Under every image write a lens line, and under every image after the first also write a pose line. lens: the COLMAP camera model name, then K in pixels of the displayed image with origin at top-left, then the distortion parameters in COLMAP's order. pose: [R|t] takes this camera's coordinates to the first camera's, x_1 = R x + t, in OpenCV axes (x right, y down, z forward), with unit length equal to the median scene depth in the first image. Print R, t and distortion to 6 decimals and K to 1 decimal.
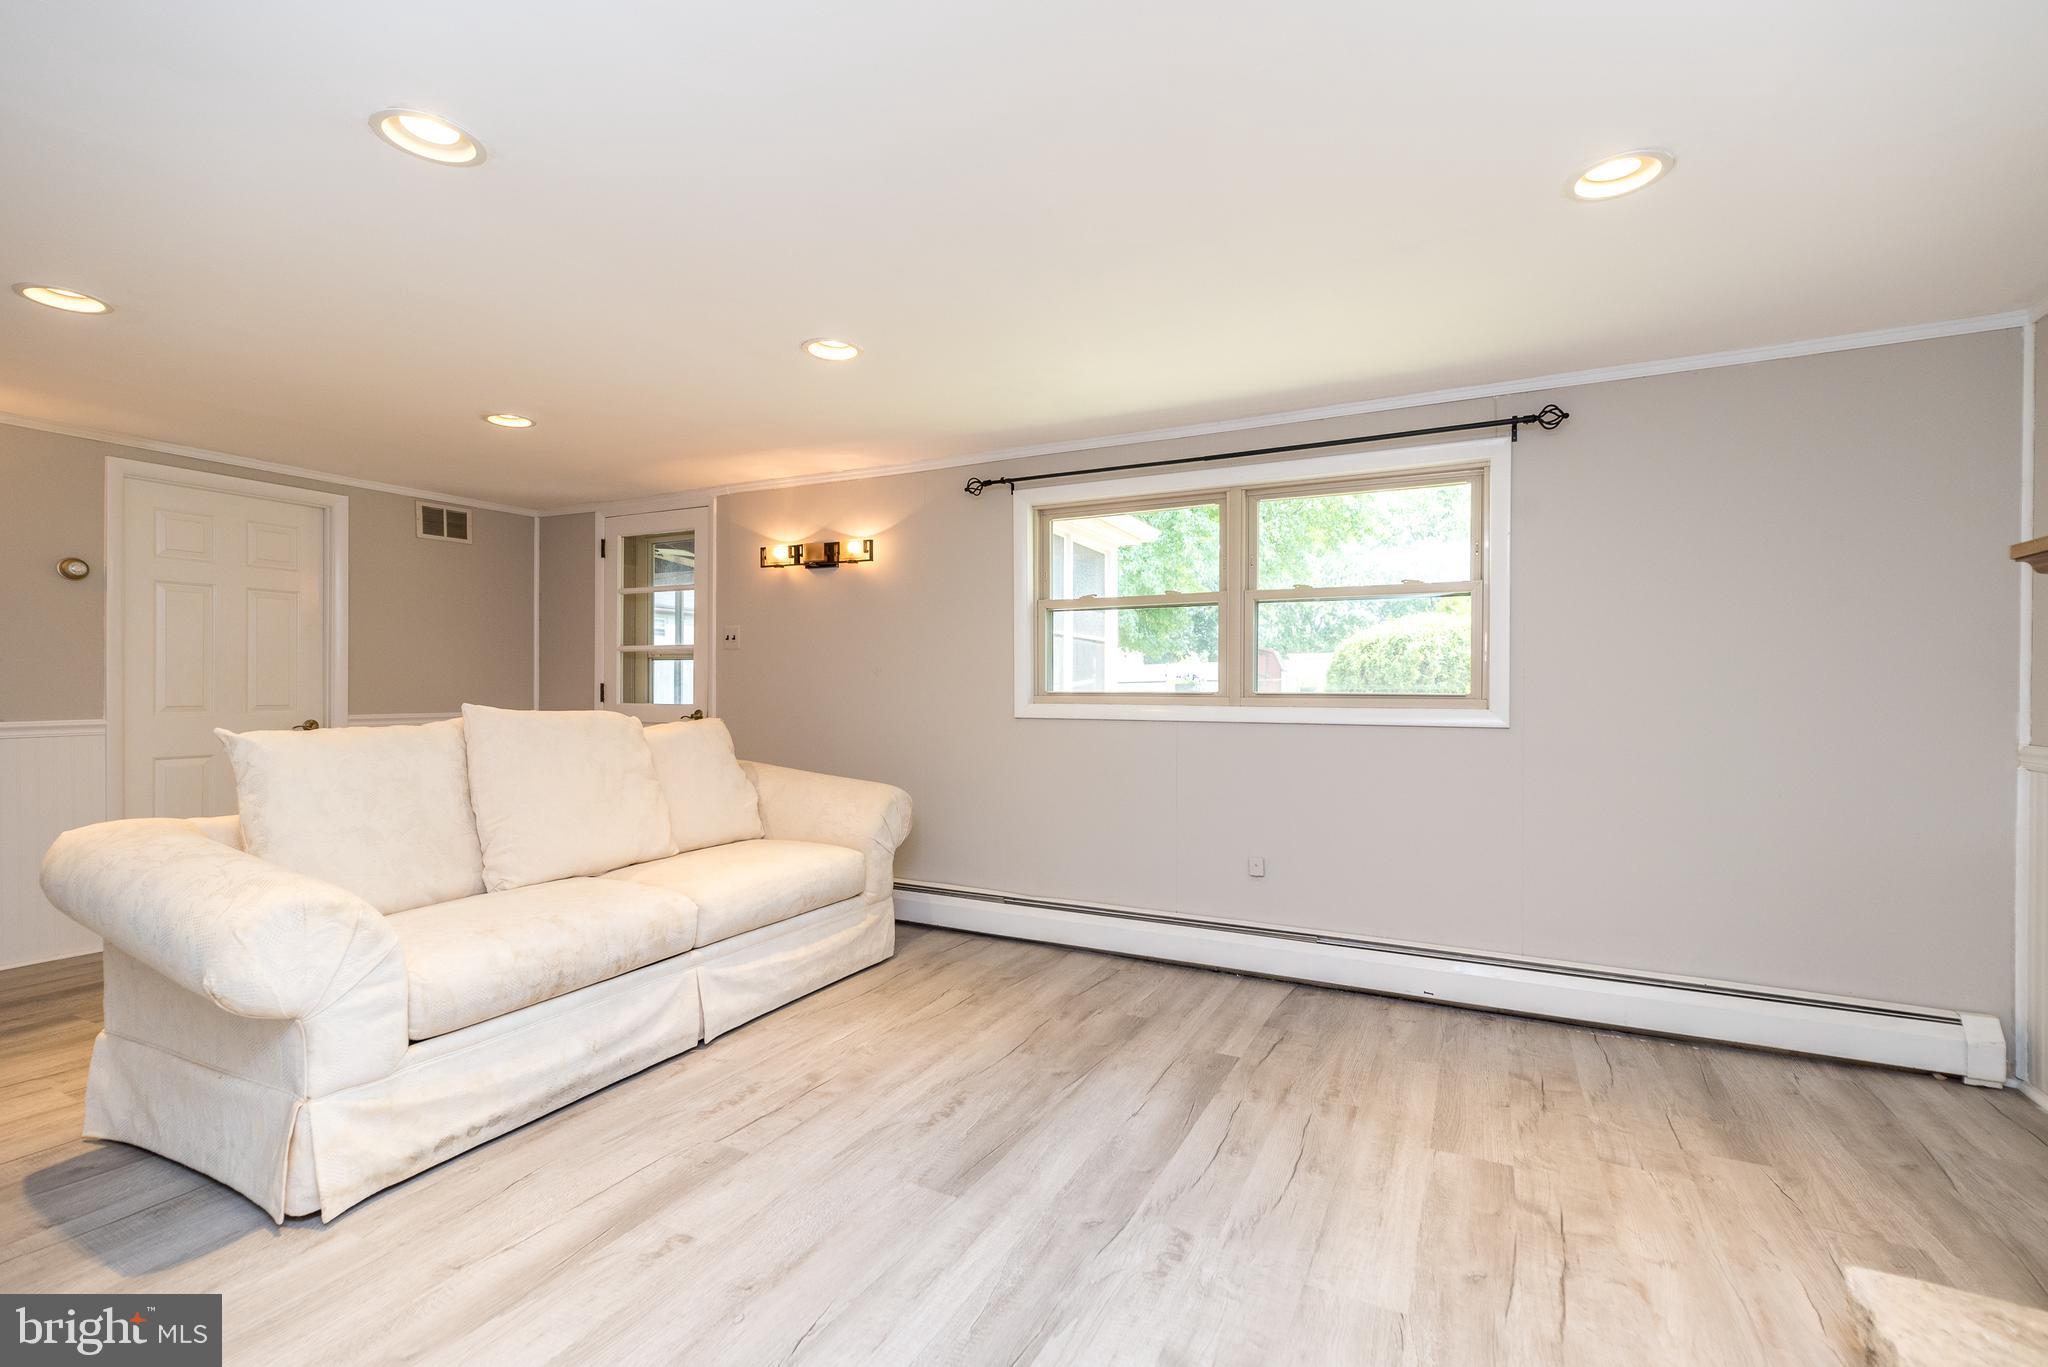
lens RADIAL K [[899.7, 0, 1021.7], [0, 899.7, 689.6], [0, 0, 1]] dist [-0.001188, 0.007419]
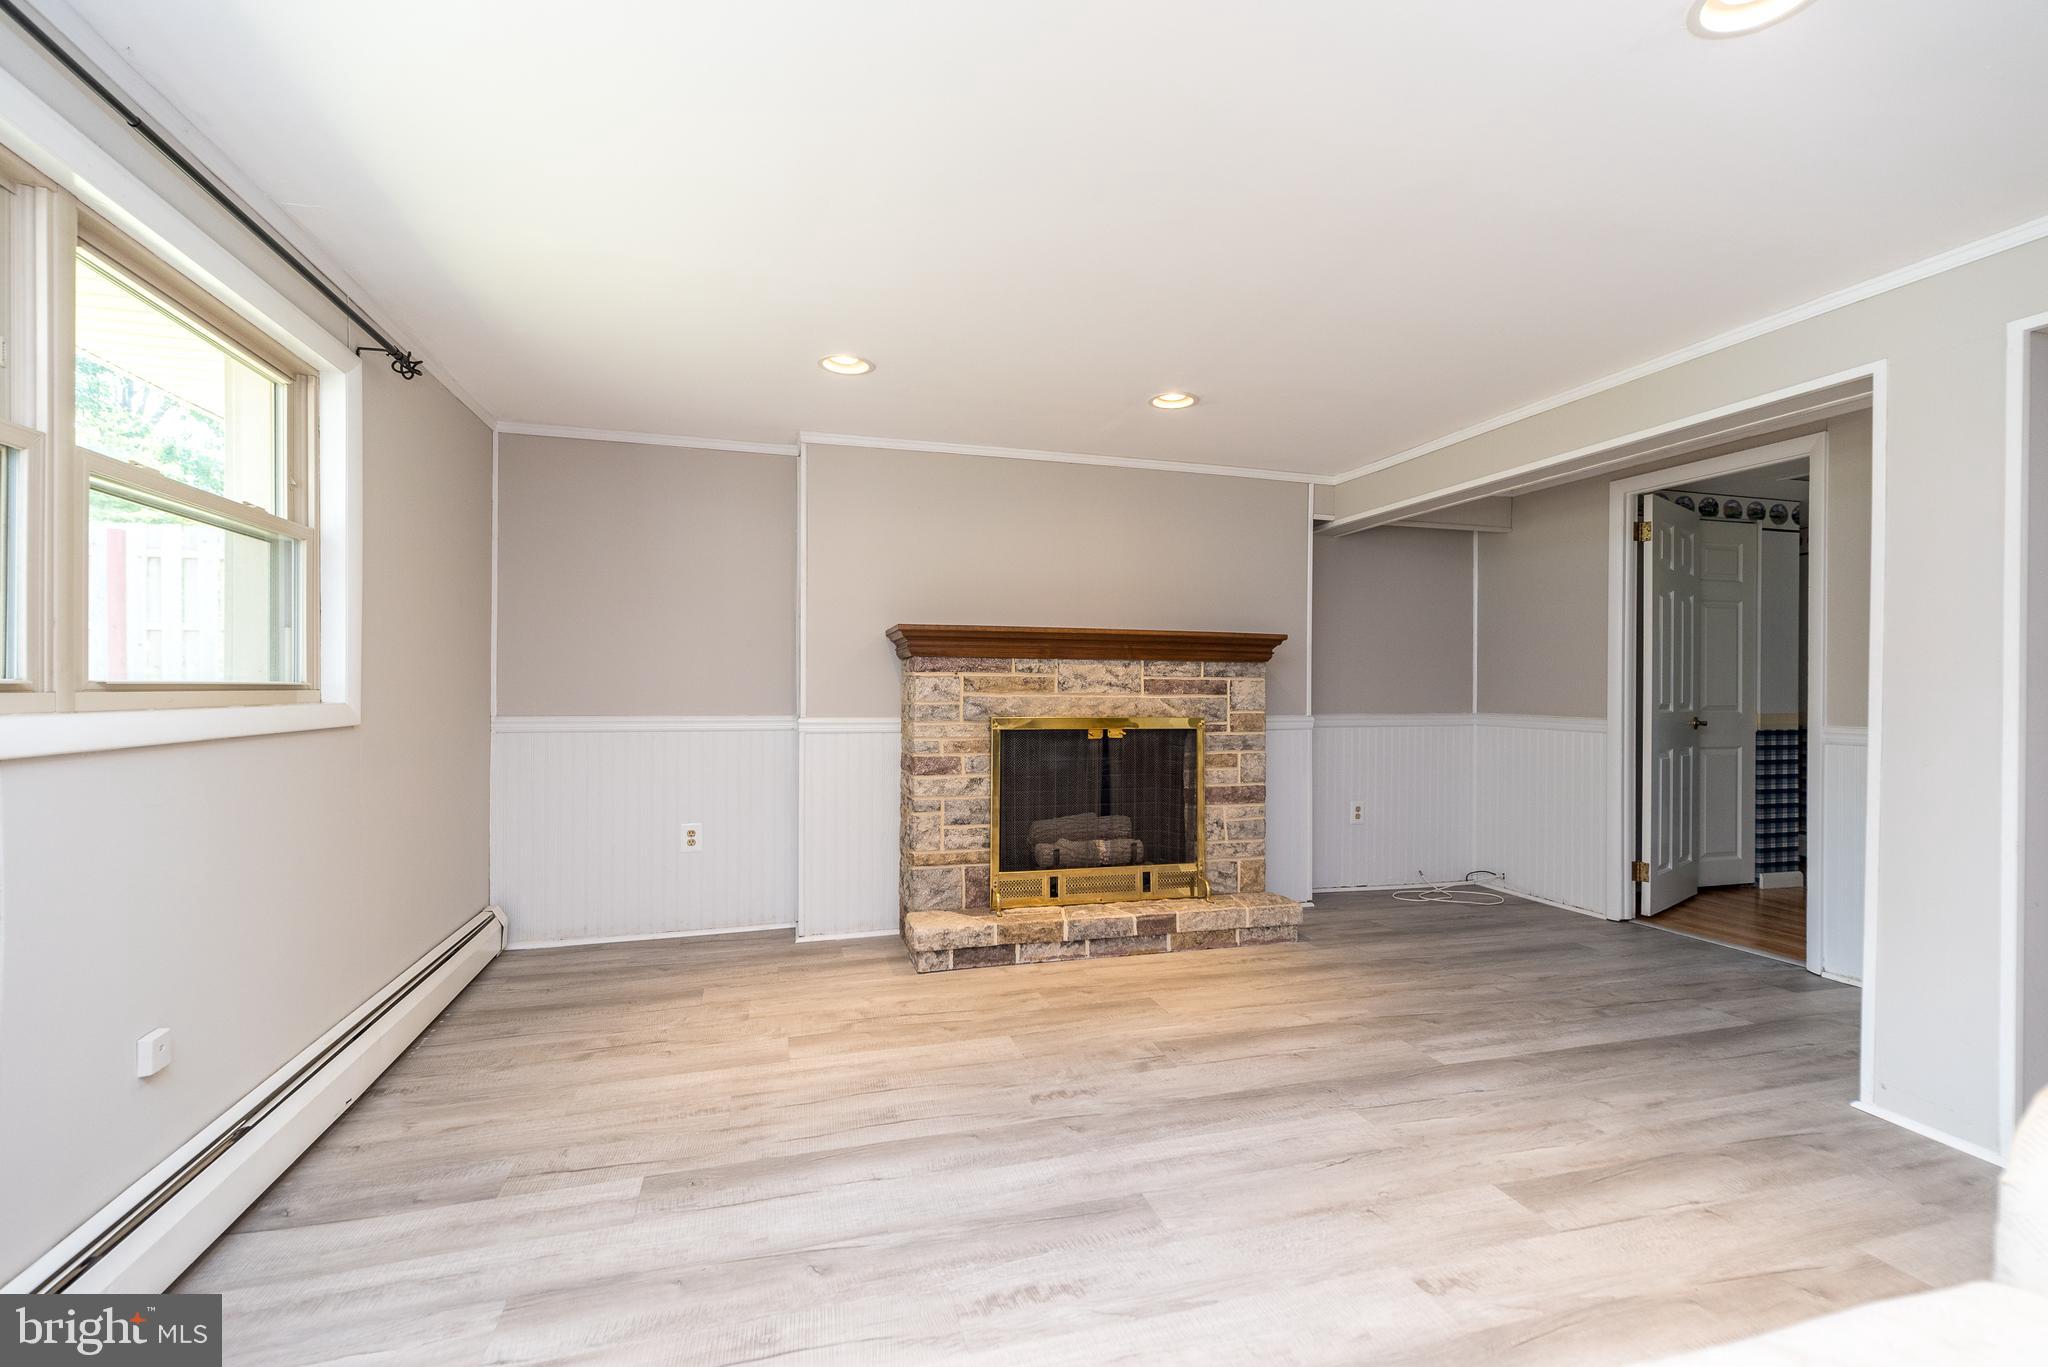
lens RADIAL K [[899.7, 0, 1021.7], [0, 899.7, 689.6], [0, 0, 1]] dist [-0.001188, 0.007419]
pose [[-0.689250, -0.007932, 0.724480, -0.595687], [-0.005670, 0.999969, 0.005554, 0.006105], [-0.724501, -0.000280, -0.689273, 1.530101]]
